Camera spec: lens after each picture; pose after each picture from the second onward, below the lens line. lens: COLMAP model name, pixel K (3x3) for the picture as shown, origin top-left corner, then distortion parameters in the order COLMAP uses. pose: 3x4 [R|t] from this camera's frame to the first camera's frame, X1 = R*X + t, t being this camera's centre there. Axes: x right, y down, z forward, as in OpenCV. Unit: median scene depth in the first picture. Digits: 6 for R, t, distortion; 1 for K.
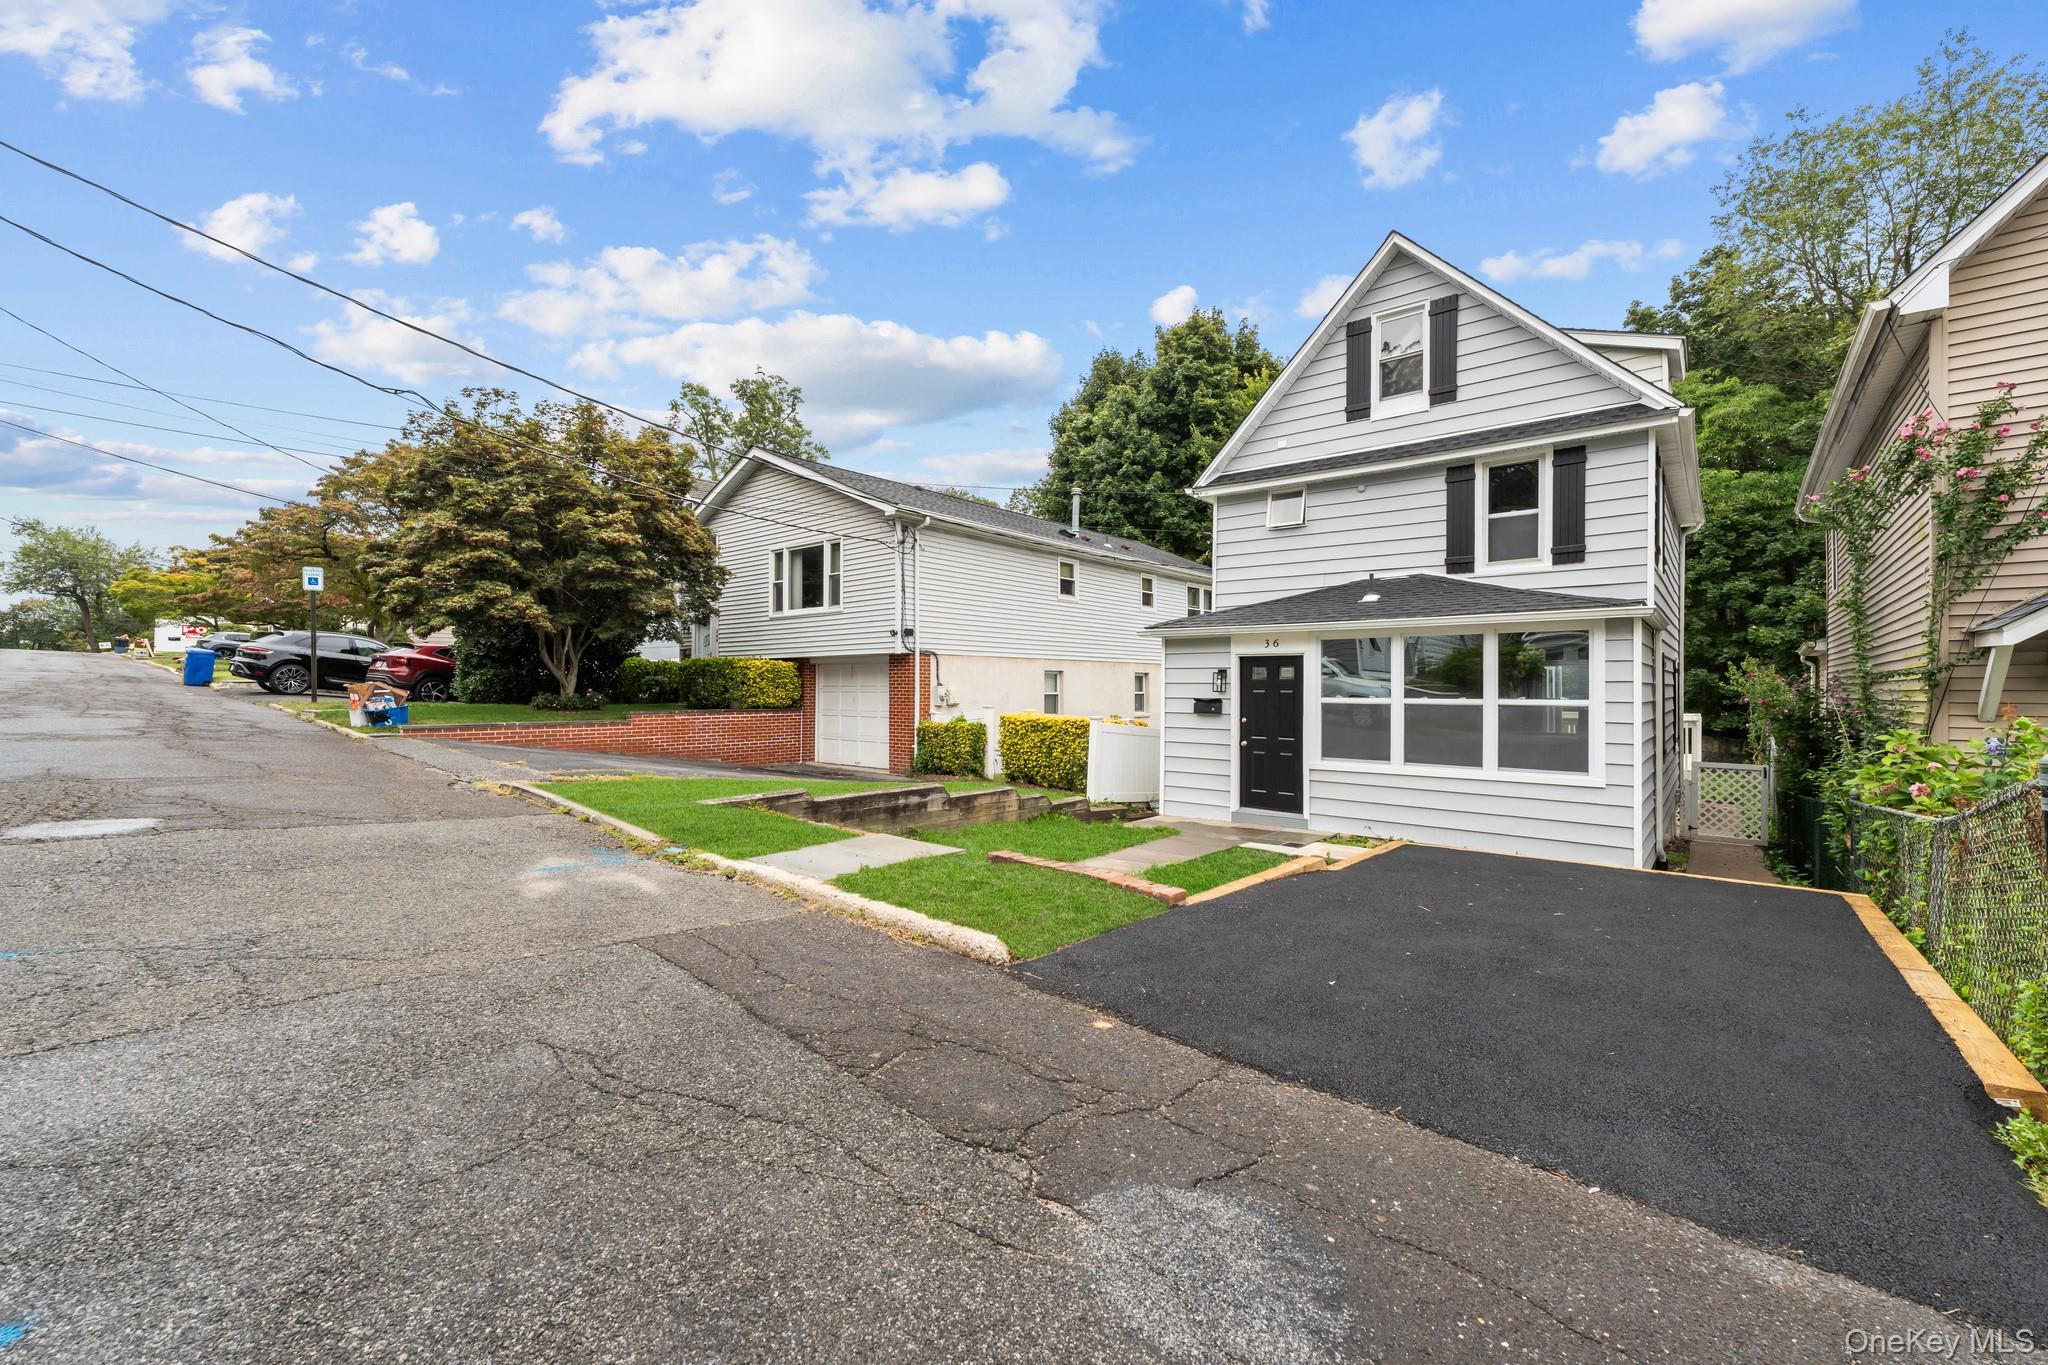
lens RADIAL K [[834.9, 0, 1019.1], [0, 834.9, 681.6], [0, 0, 1]] dist [0.006058, -0.005360]
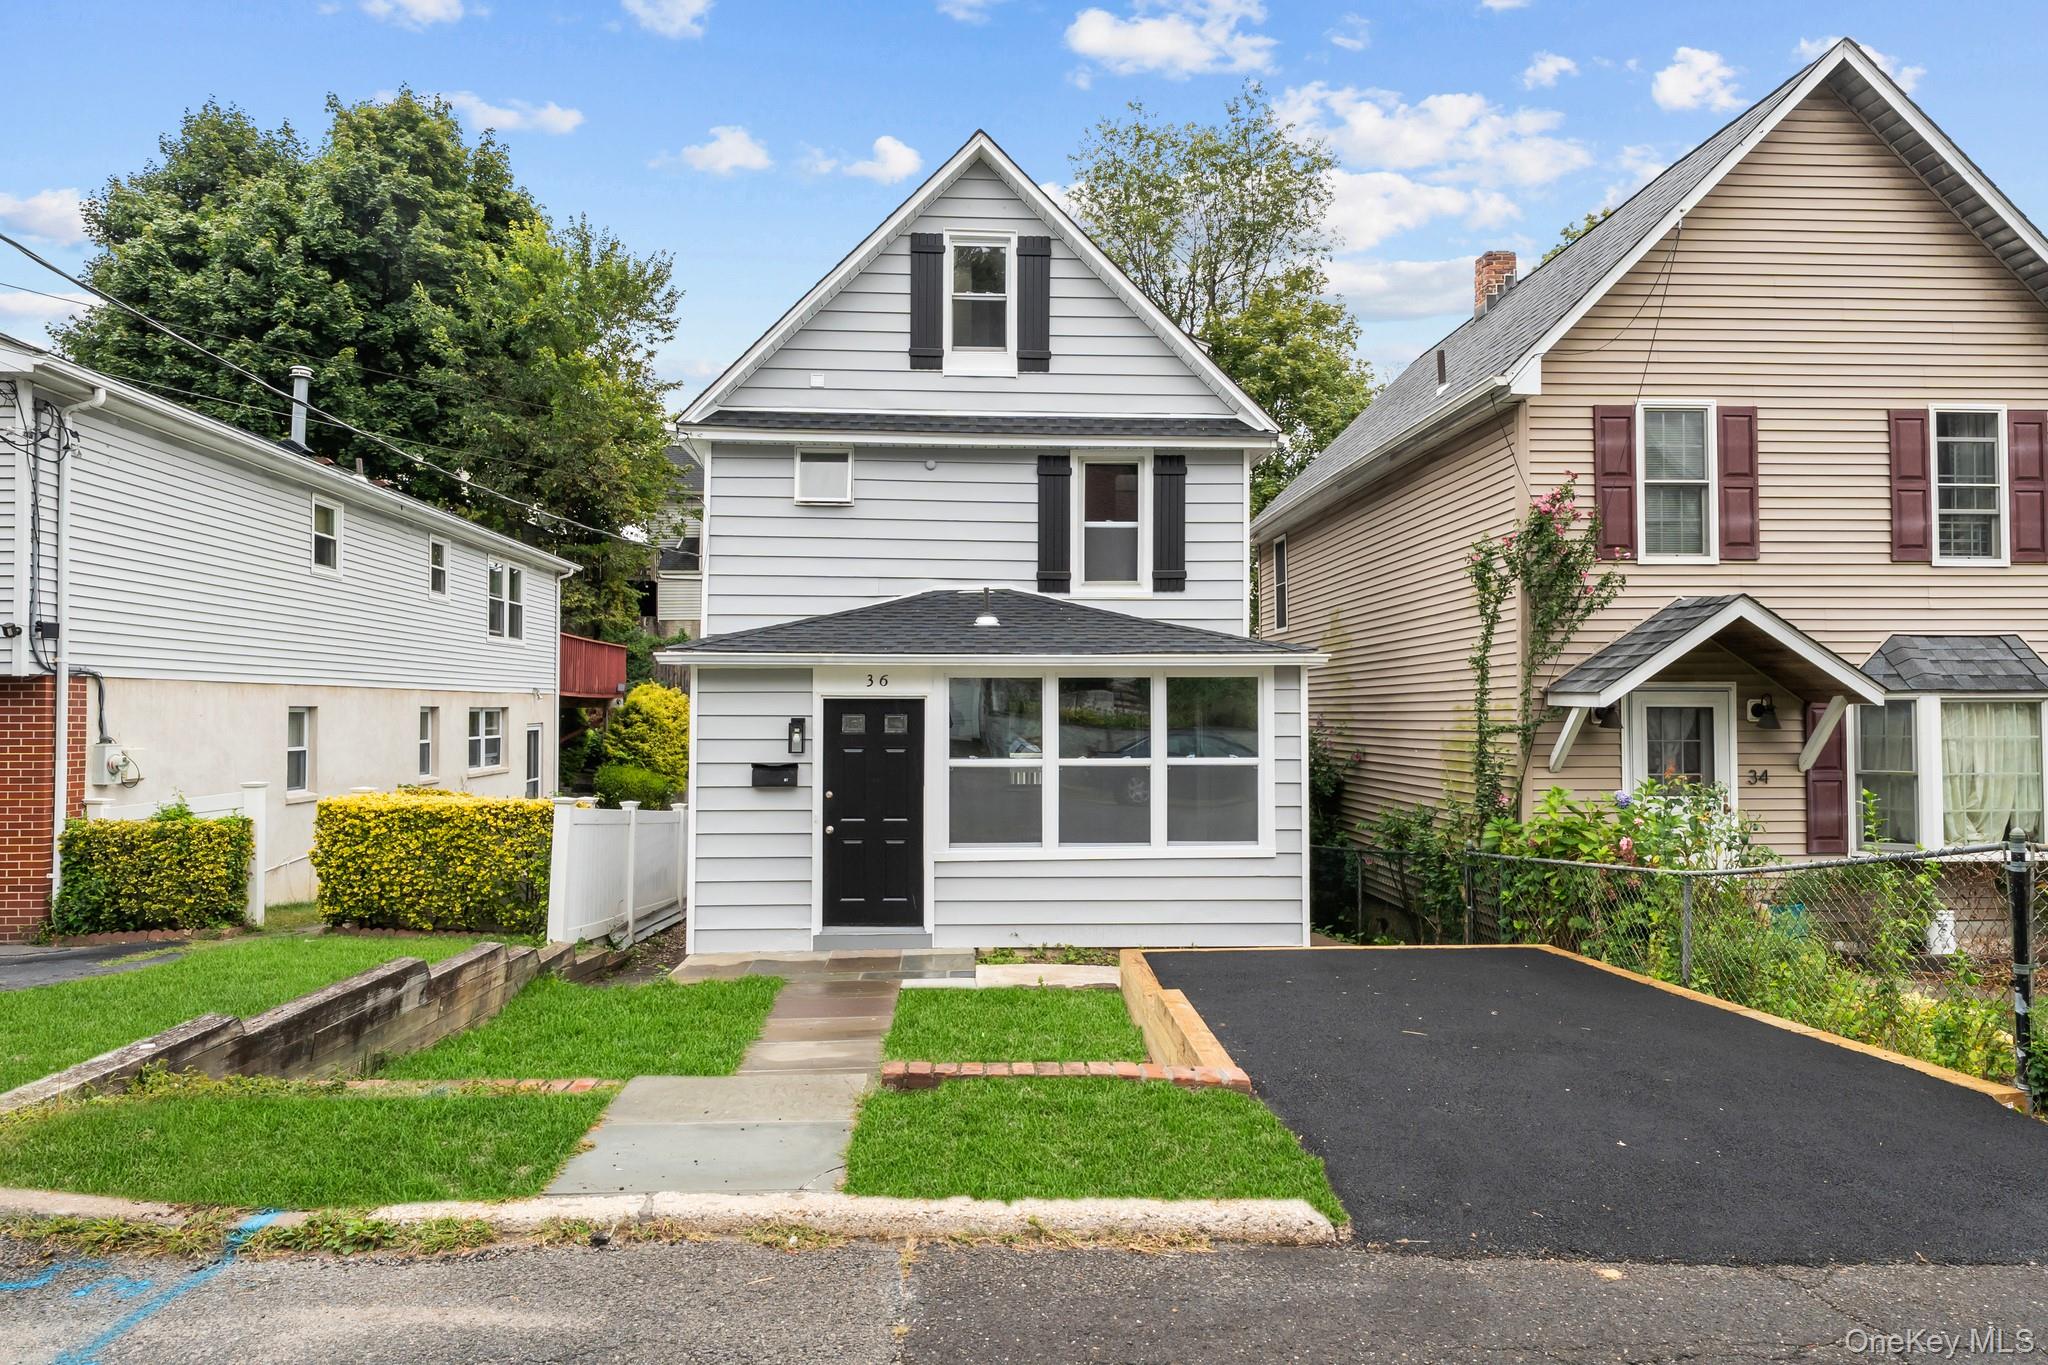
lens RADIAL K [[1267.4, 0, 1024.0], [0, 1267.4, 682.5], [0, 0, 1]] dist [-0.002002, 0.000866]
pose [[0.721643, 0.011137, 0.692176, -0.309047], [-0.000714, 0.999882, -0.015344, -0.026910], [-0.692265, 0.010578, 0.721566, 0.161772]]
